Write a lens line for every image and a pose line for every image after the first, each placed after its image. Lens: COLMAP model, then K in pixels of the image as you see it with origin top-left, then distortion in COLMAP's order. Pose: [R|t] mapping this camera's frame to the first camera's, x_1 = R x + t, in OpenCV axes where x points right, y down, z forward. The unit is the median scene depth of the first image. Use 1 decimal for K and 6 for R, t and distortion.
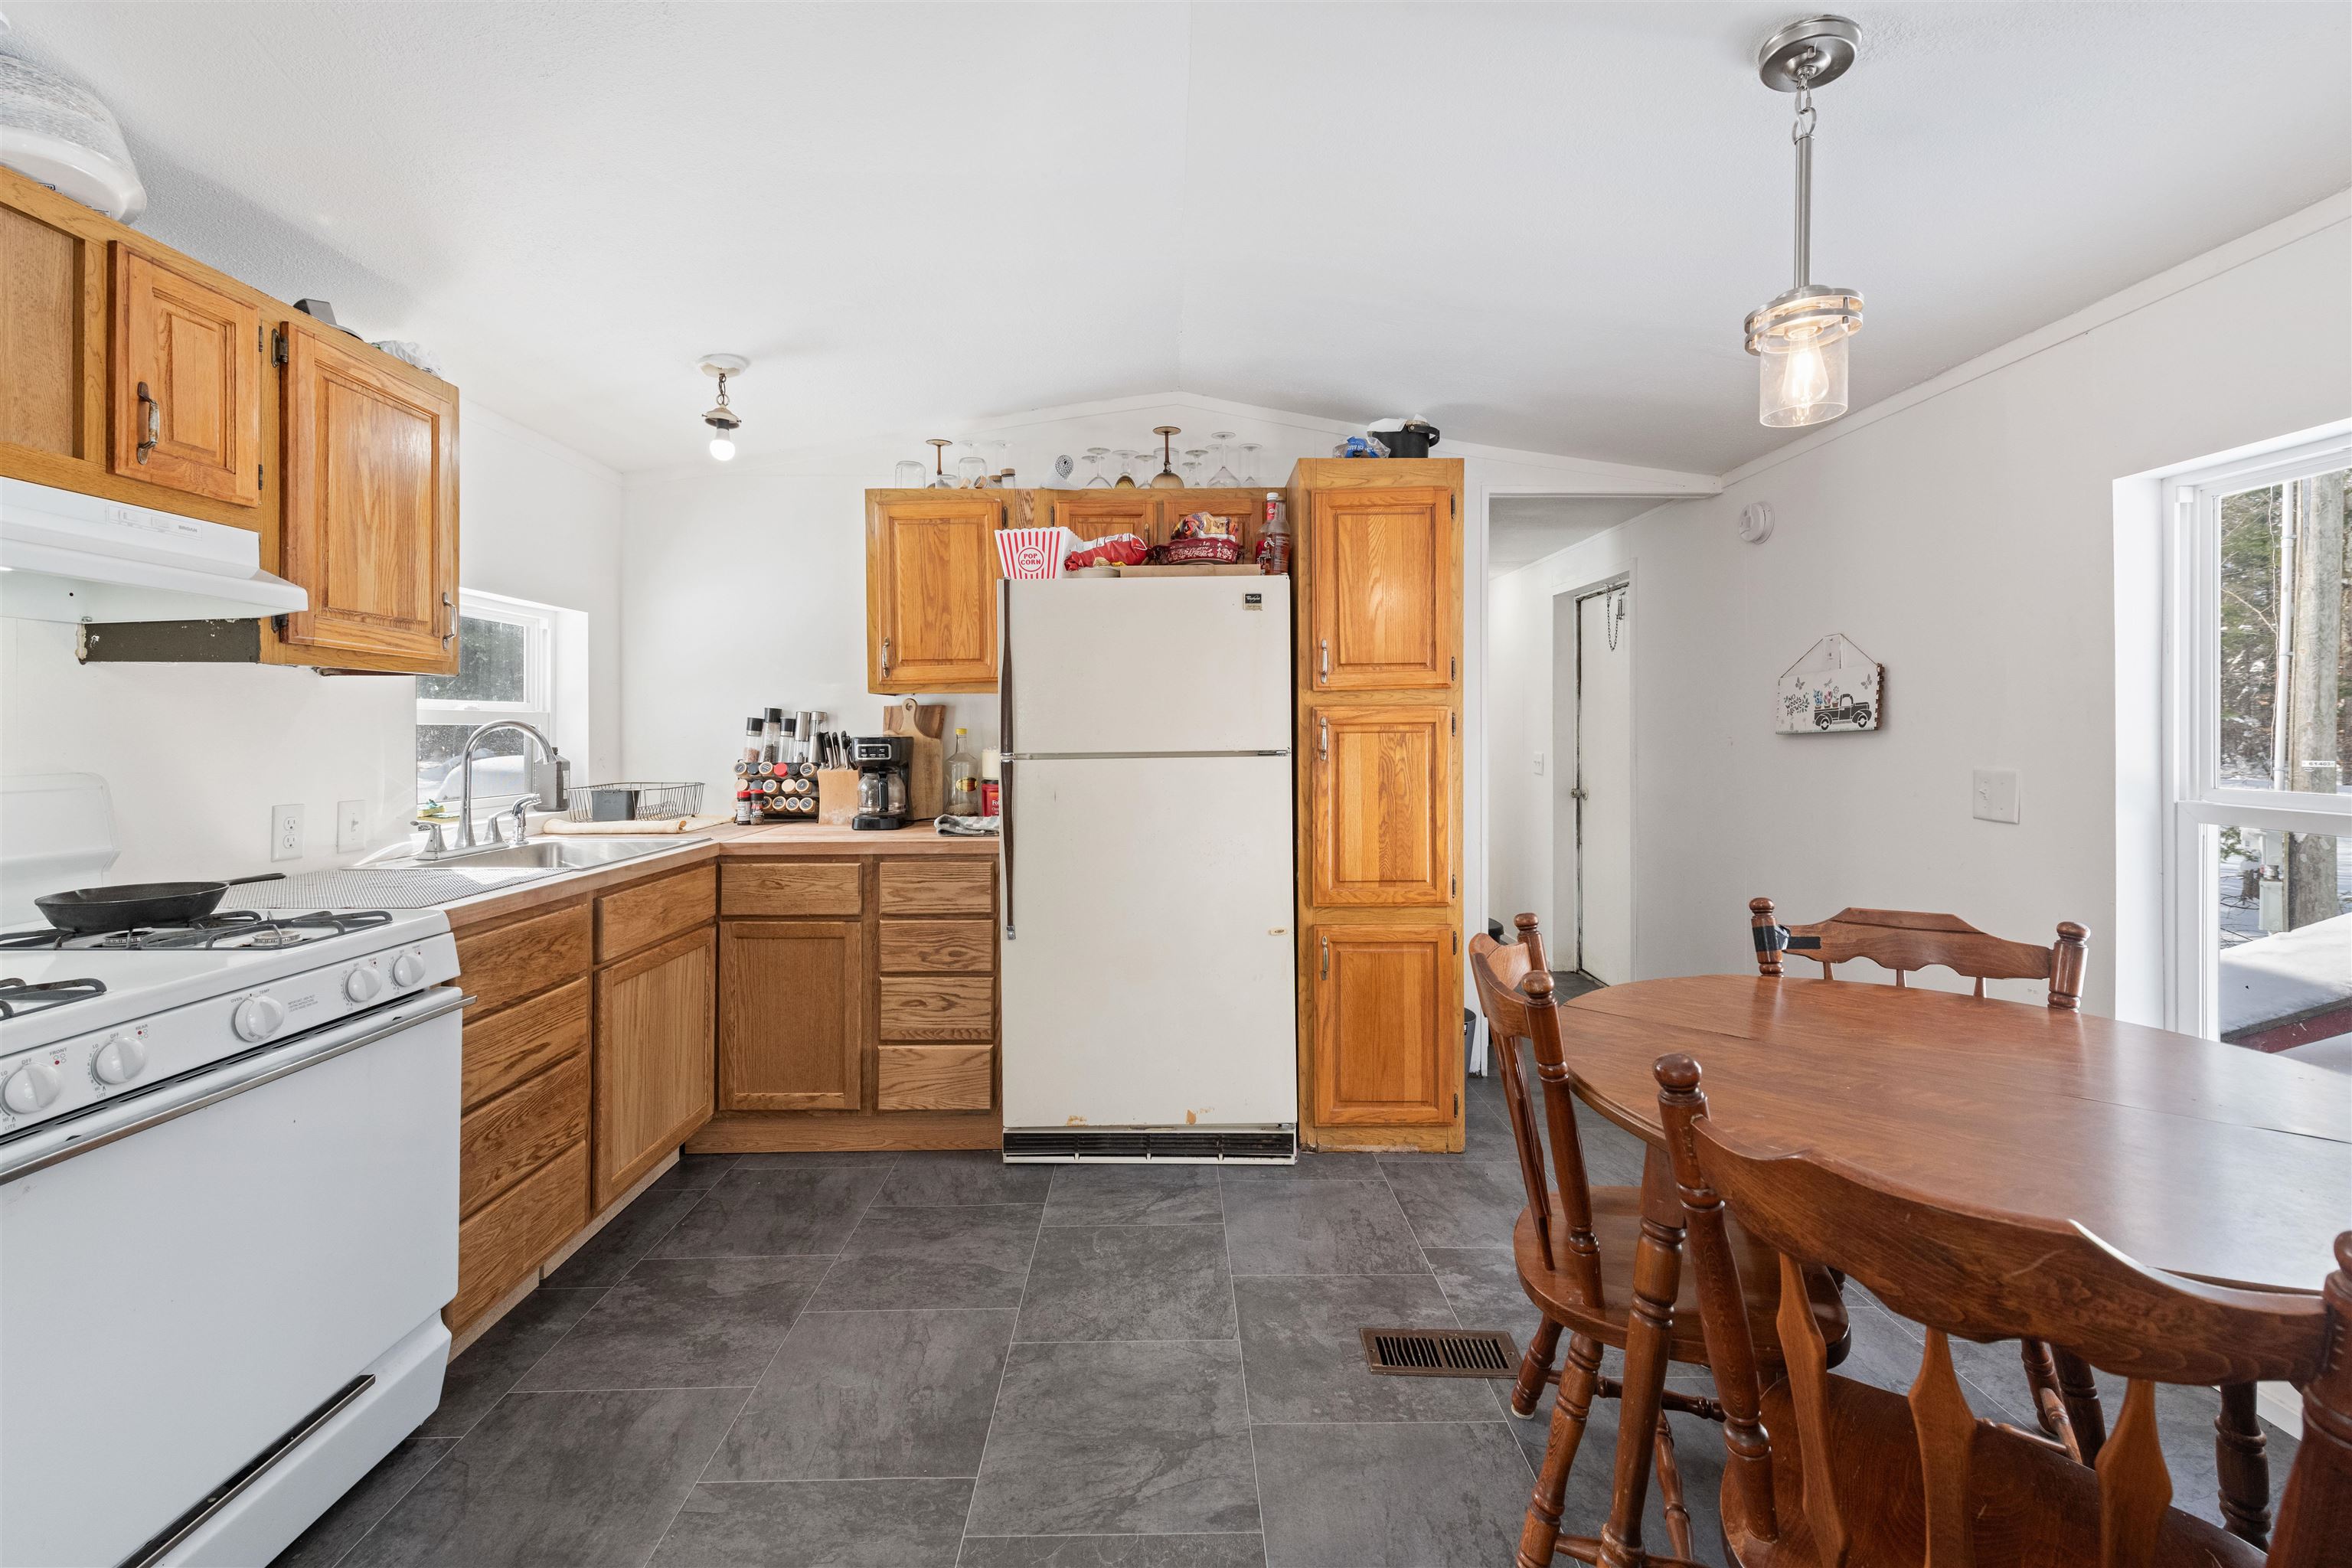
lens RADIAL K [[957.8, 0, 1175.1], [0, 957.8, 729.2], [0, 0, 1]] dist [0.019103, -0.000290]
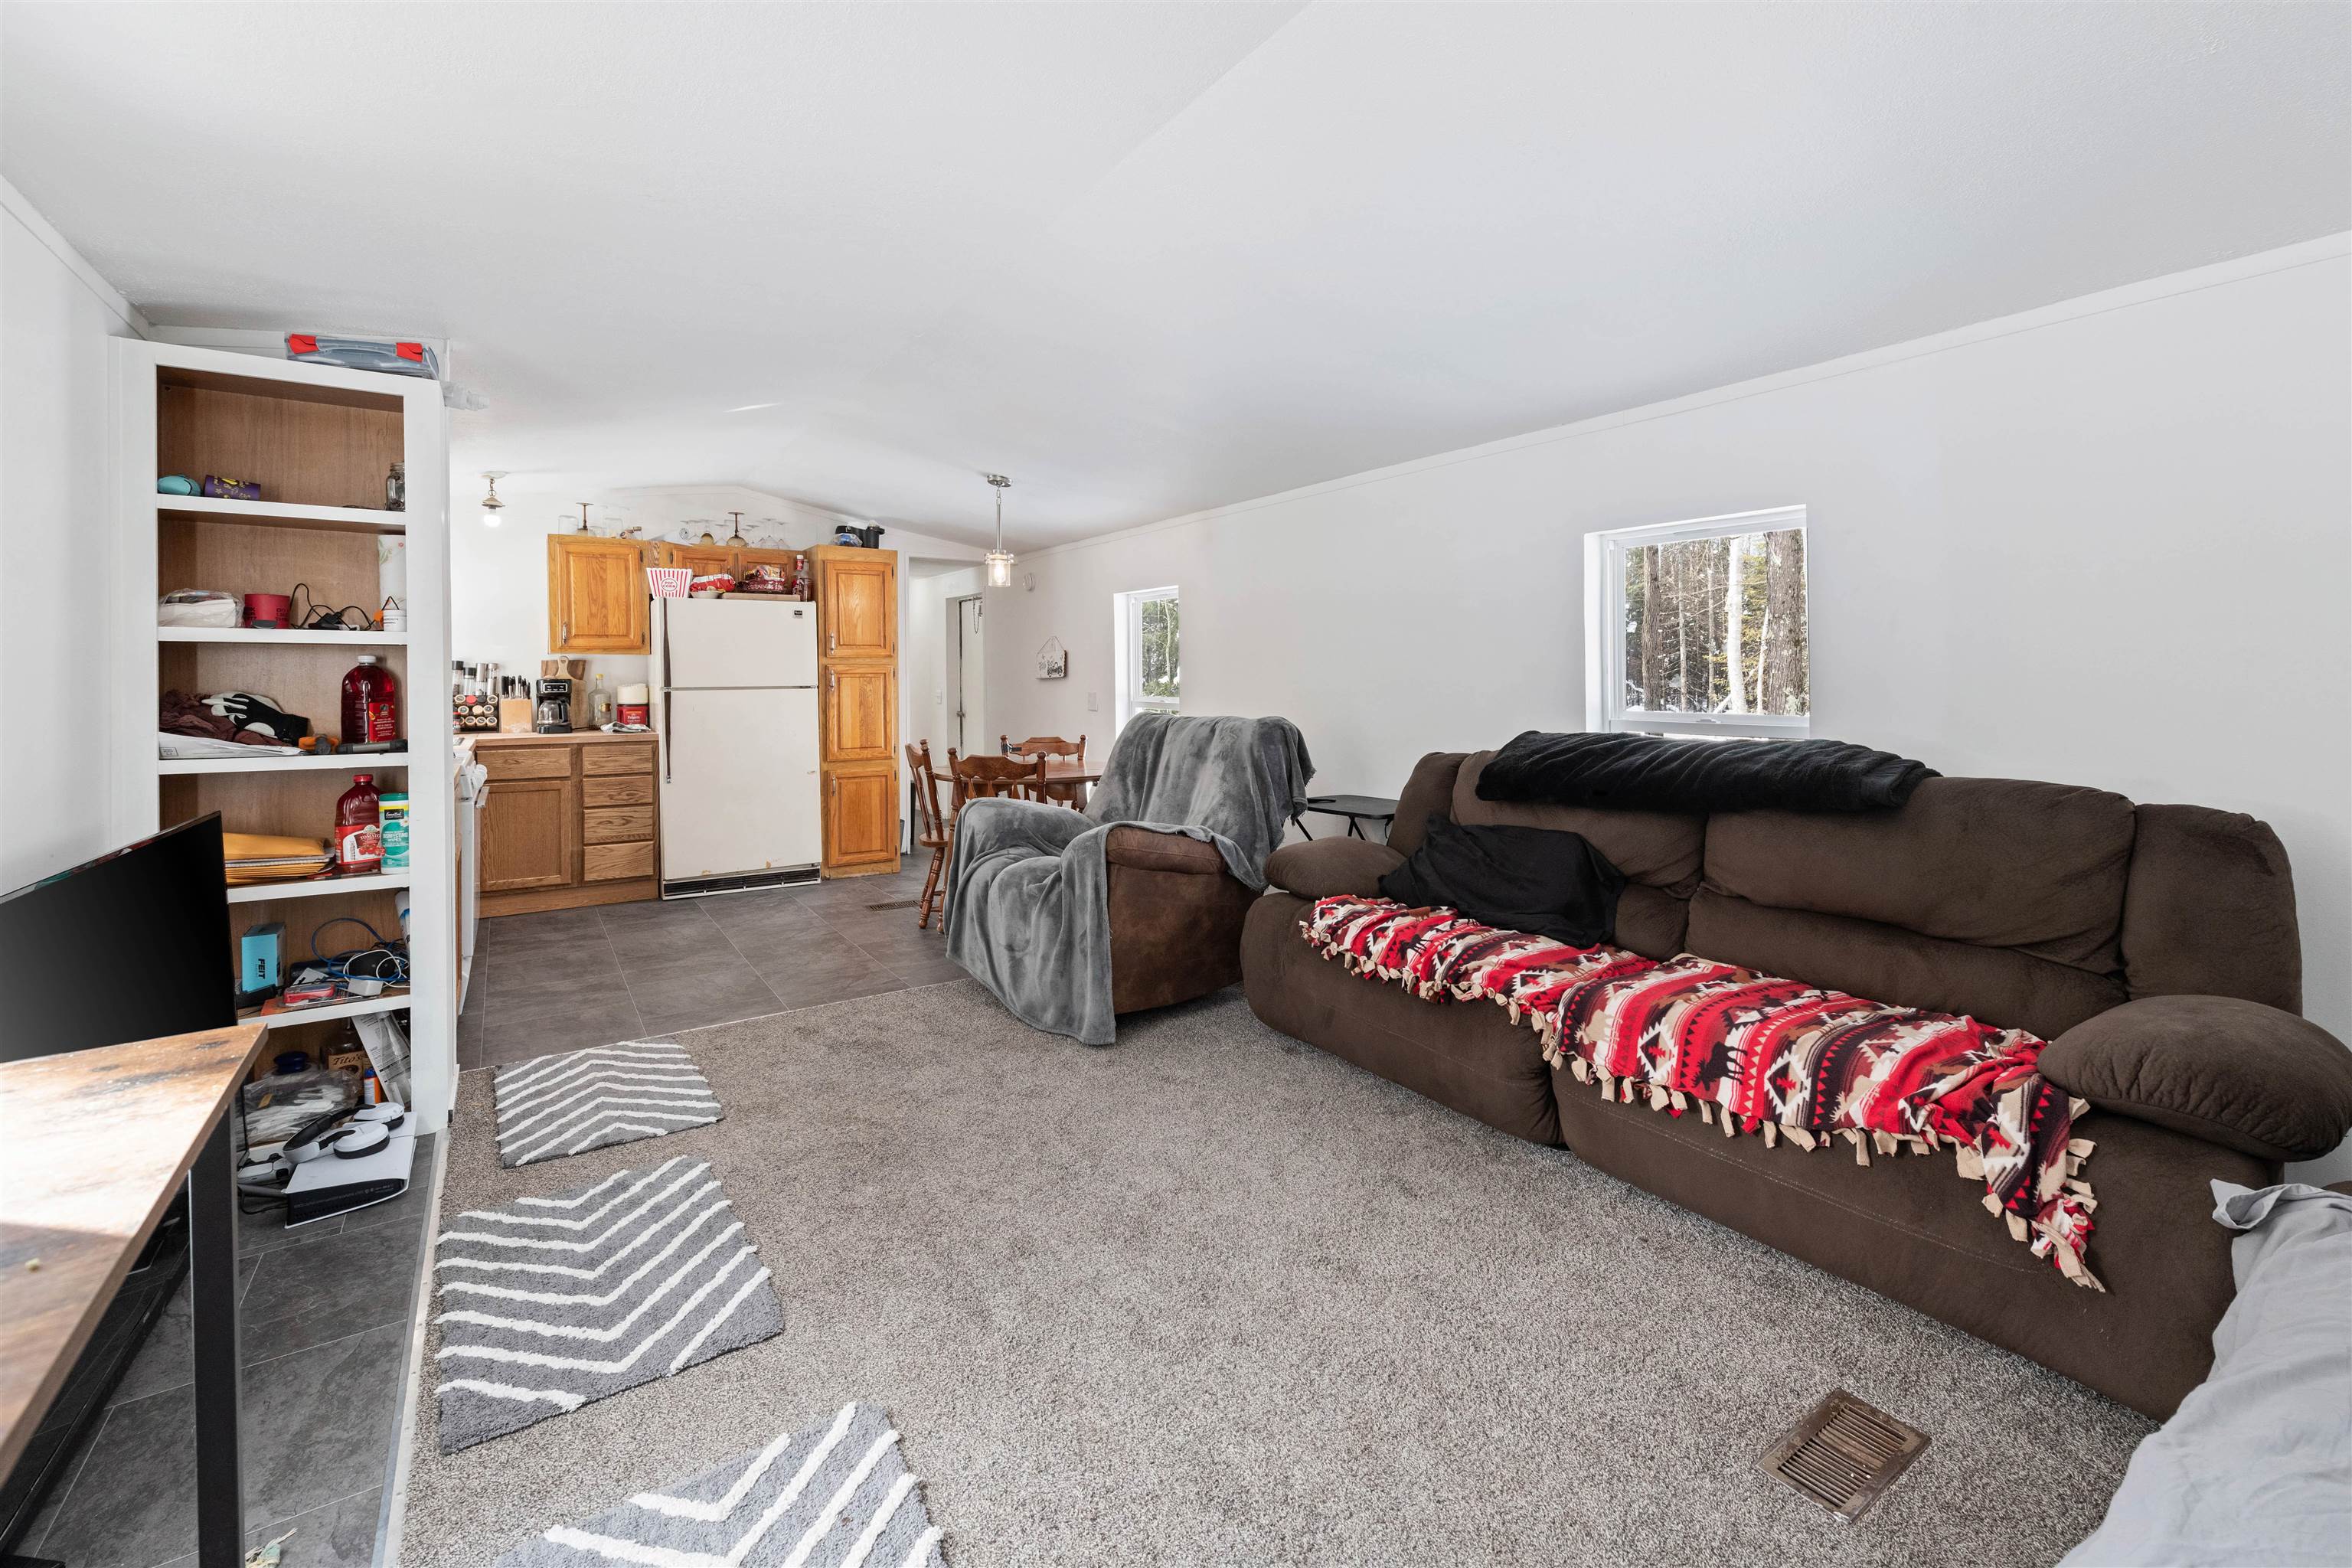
lens RADIAL K [[996.5, 0, 1199.2], [0, 996.5, 721.2], [0, 0, 1]] dist [0.000453, -0.000008]
pose [[0.824583, -0.021185, 0.565344, -0.417004], [-0.004153, 0.999045, 0.043495, 0.000950], [-0.565726, -0.038213, 0.823707, -1.249601]]
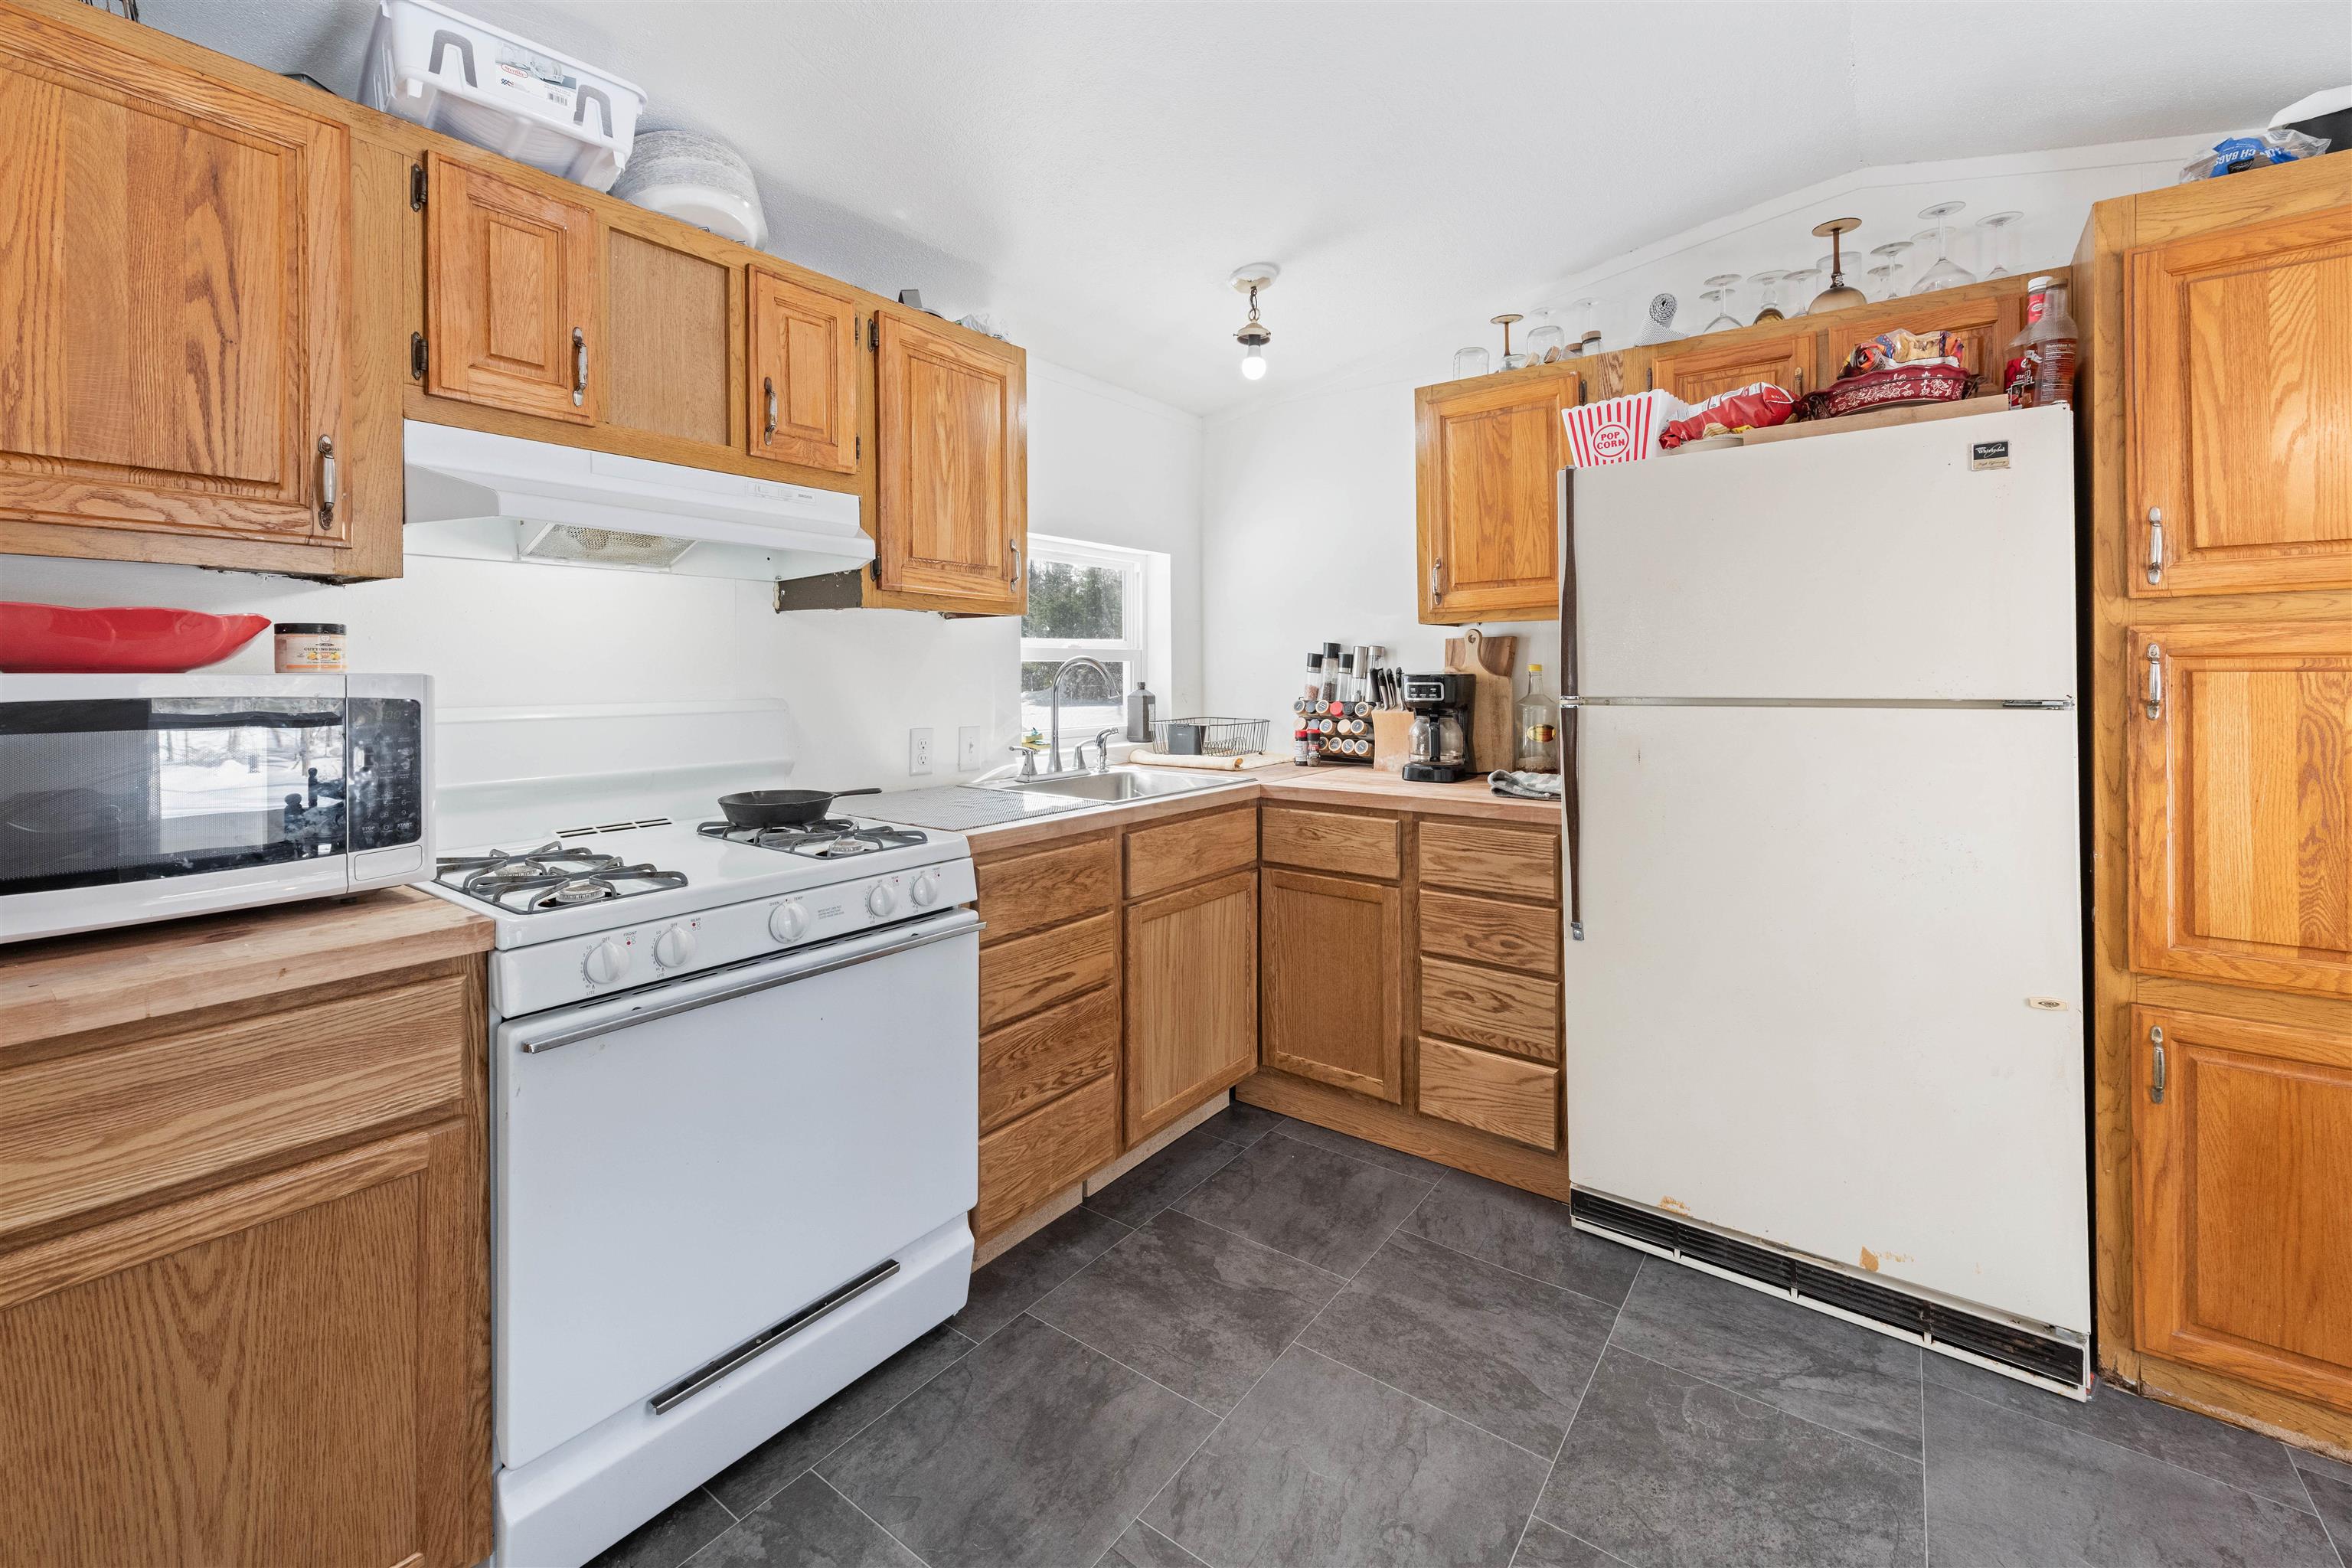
lens RADIAL K [[976.0, 0, 1181.1], [0, 976.0, 667.4], [0, 0, 1]] dist [0.015455, -0.004641]
pose [[0.799310, 0.000963, -0.600918, 0.044710], [-0.000594, 0.999999, 0.000812, 0.001703], [0.600918, -0.000292, 0.799311, 0.182762]]
